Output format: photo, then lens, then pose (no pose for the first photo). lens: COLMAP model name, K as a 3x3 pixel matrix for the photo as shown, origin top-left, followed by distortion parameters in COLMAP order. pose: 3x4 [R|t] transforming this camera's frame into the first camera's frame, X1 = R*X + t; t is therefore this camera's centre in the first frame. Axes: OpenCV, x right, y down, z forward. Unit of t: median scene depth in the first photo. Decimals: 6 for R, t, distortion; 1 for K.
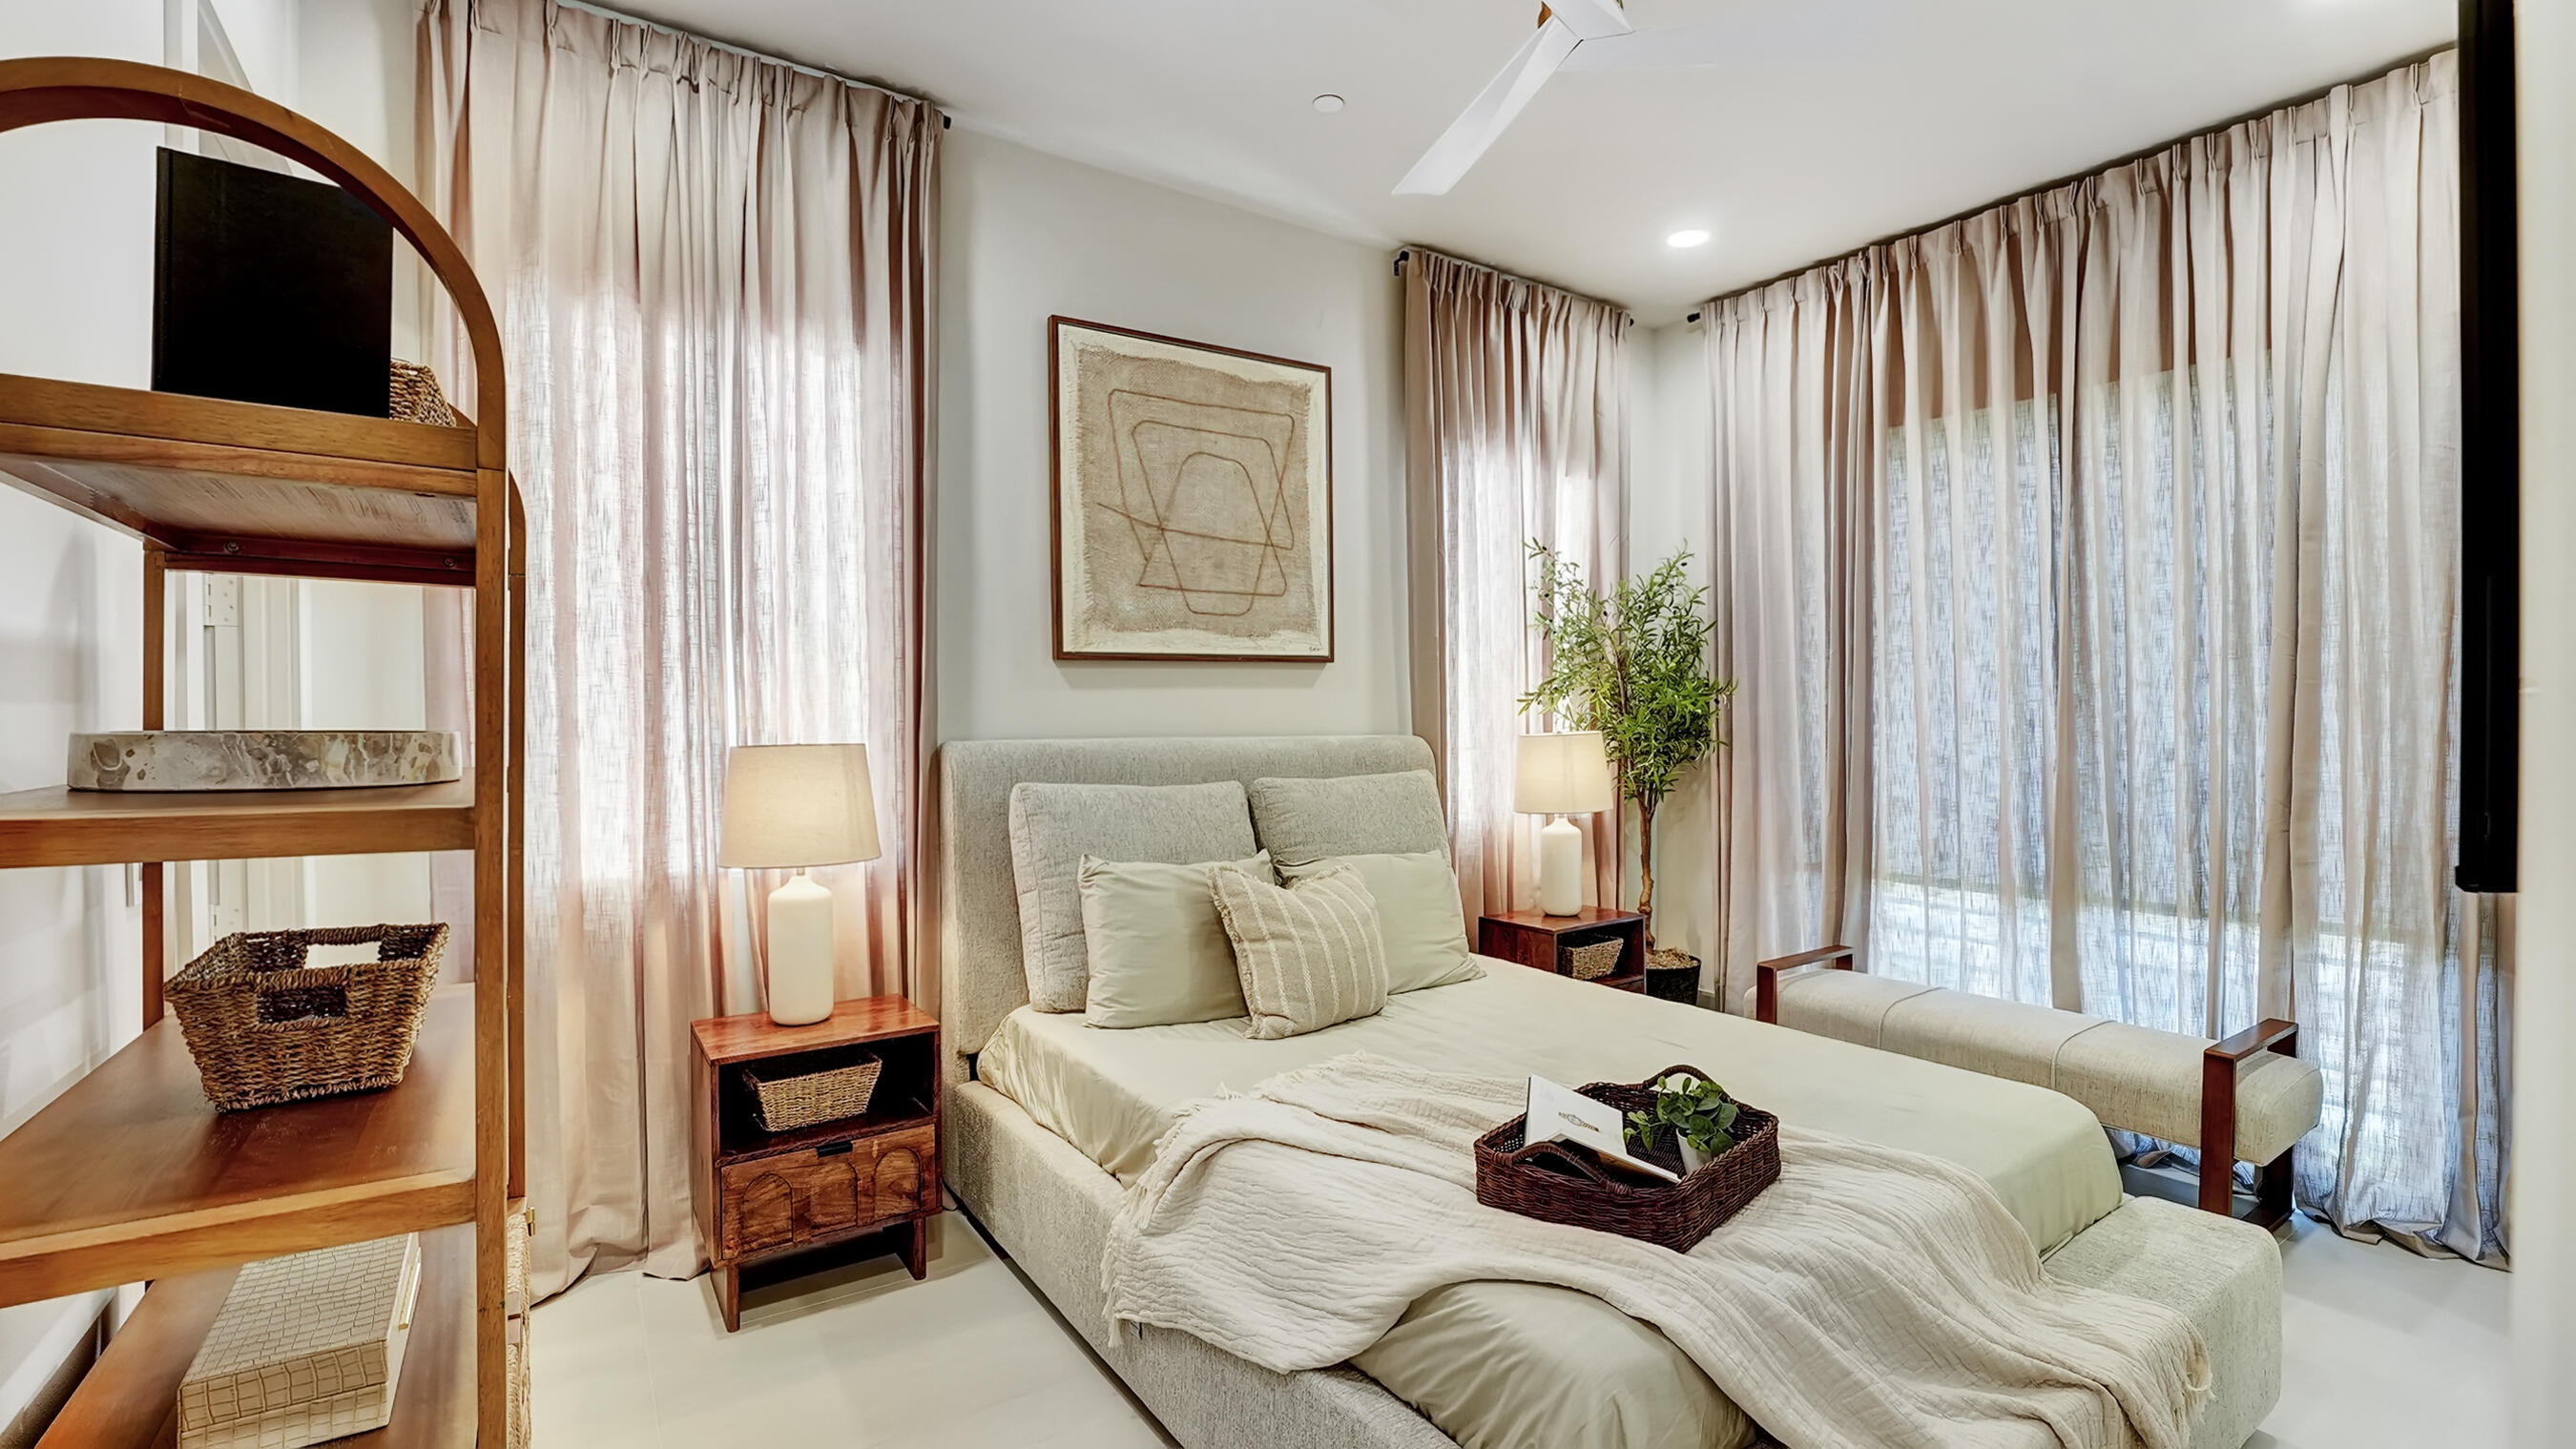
lens RADIAL K [[1132.8, 0, 1294.3], [0, 1132.8, 721.9], [0, 0, 1]] dist [-0.017297, -0.000404]
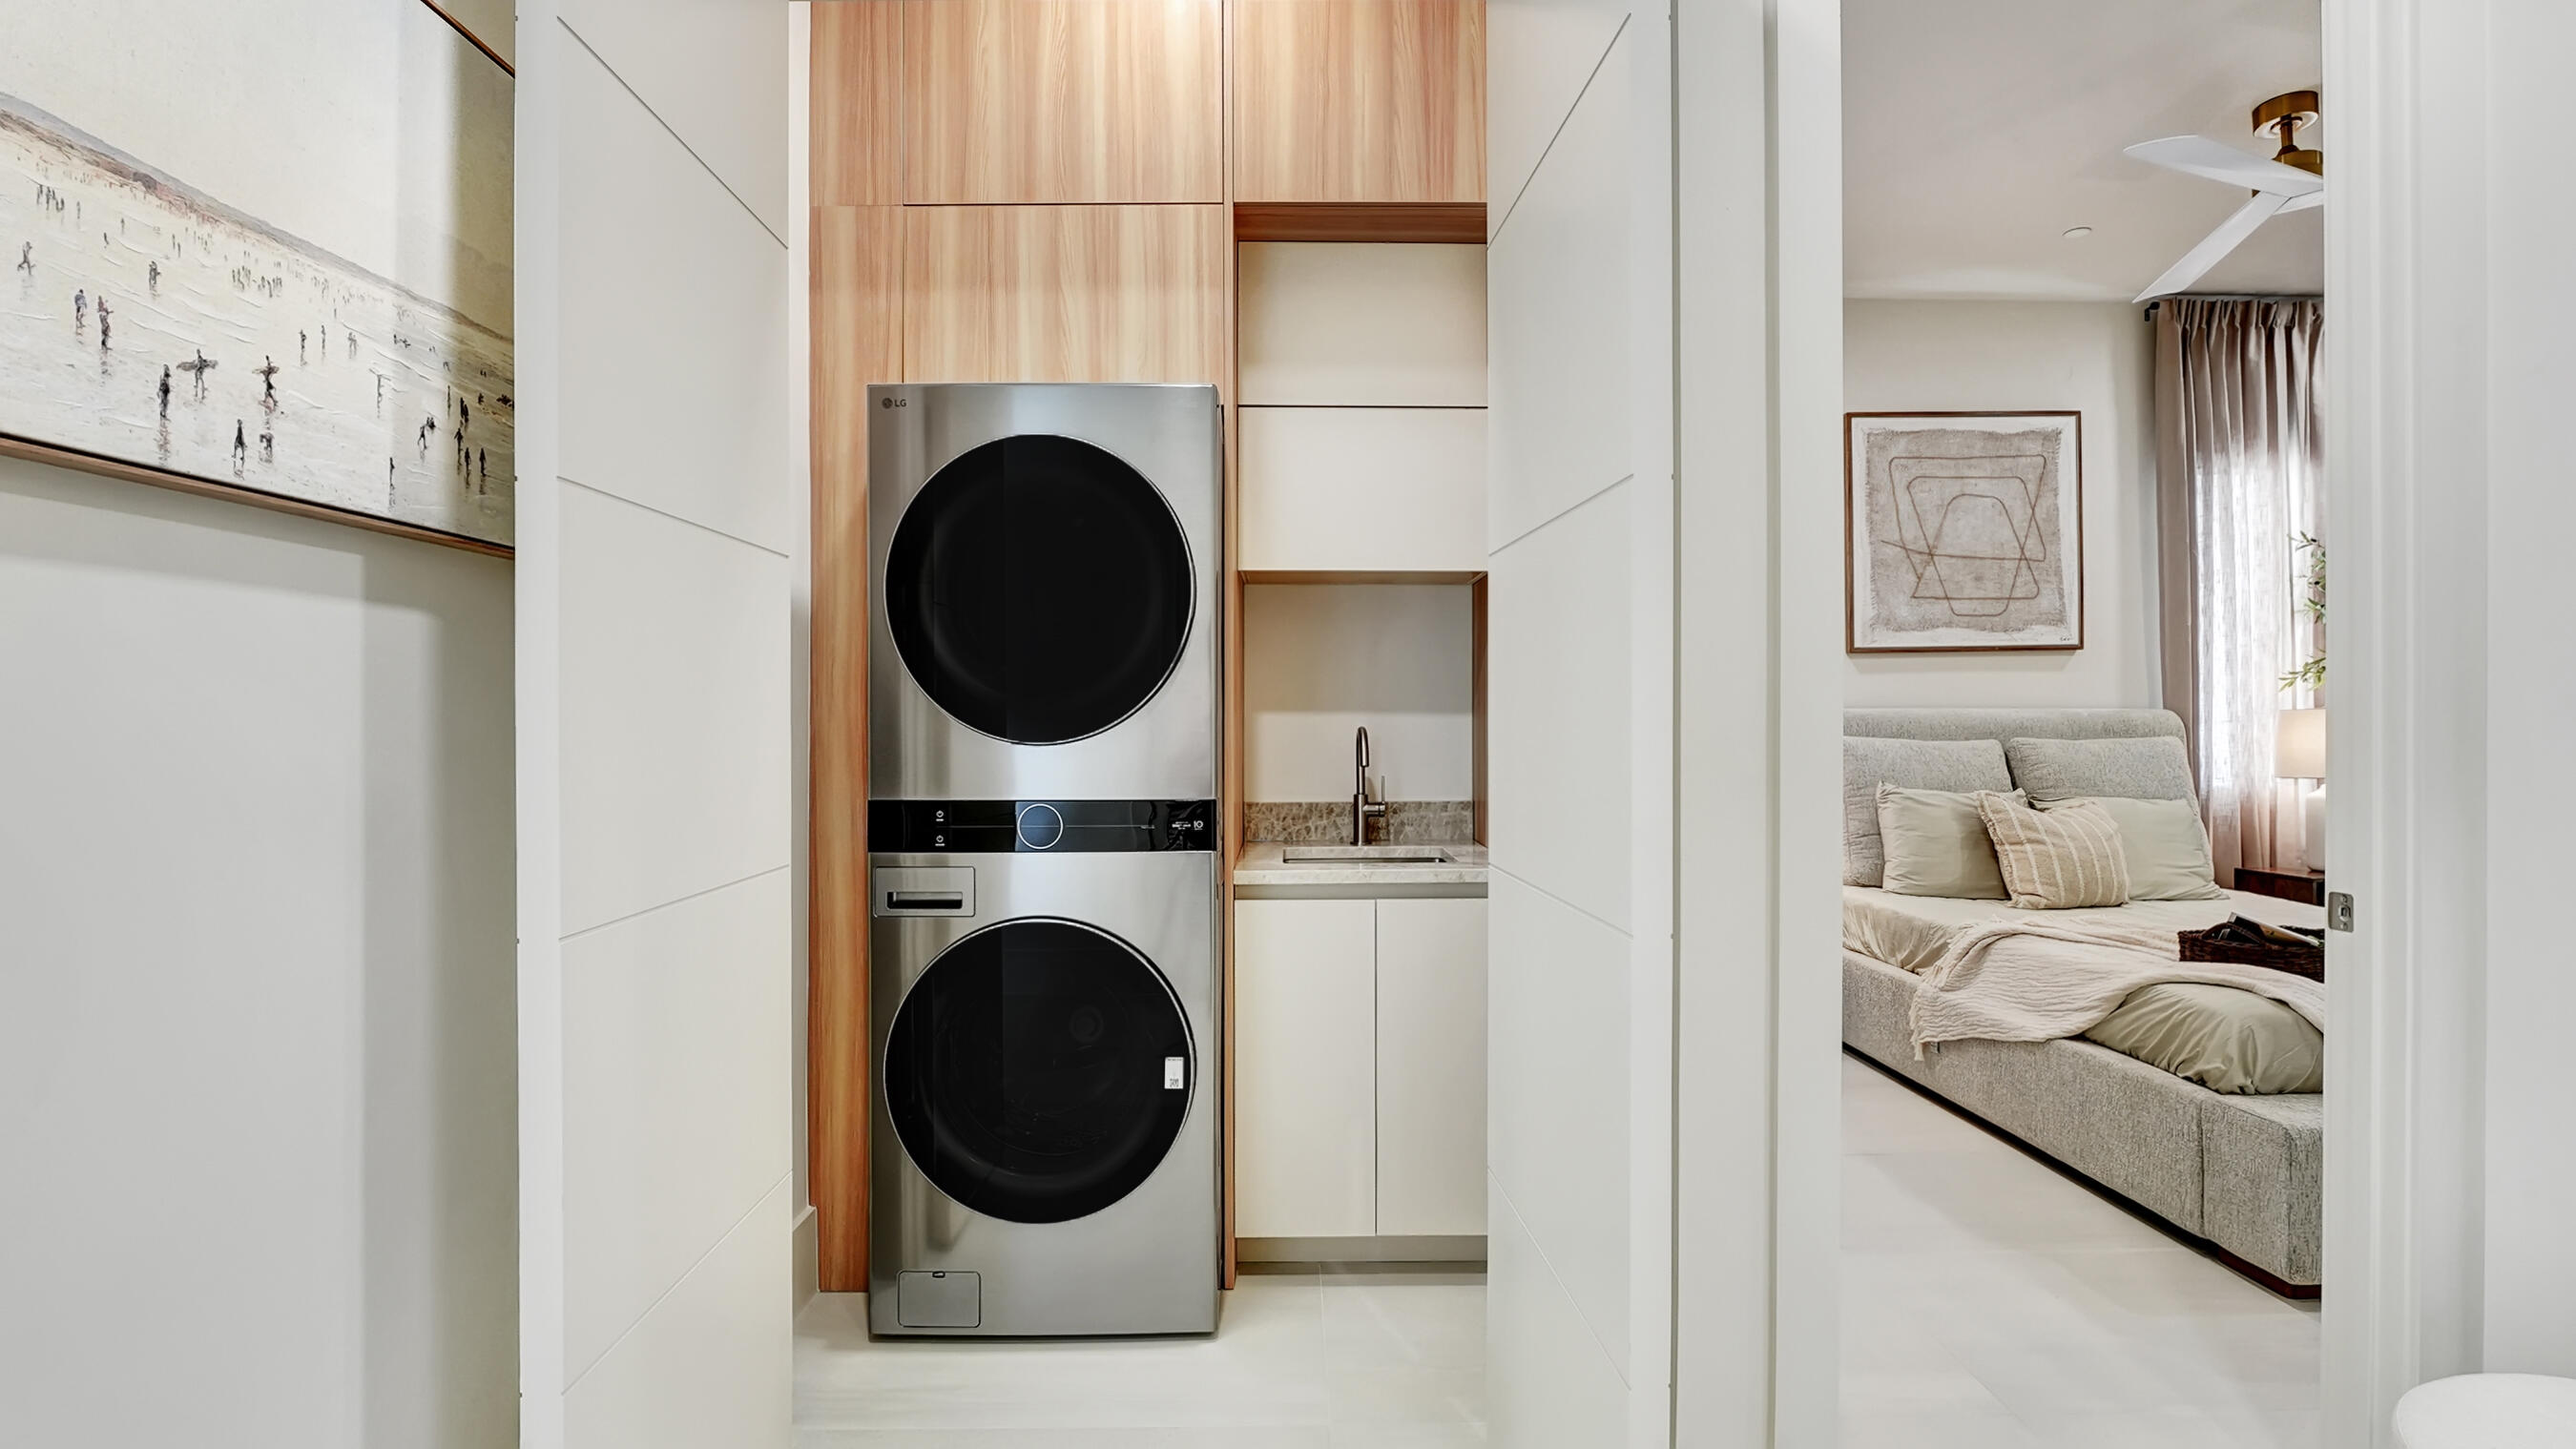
lens RADIAL K [[1132.8, 0, 1300.6], [0, 1132.8, 727.2], [0, 0, 1]] dist [-0.017297, -0.000404]
pose [[0.836068, 0.003402, -0.548616, -0.007620], [-0.004403, 0.999990, -0.000509, 0.040167], [0.548609, 0.002841, 0.836074, -0.543189]]
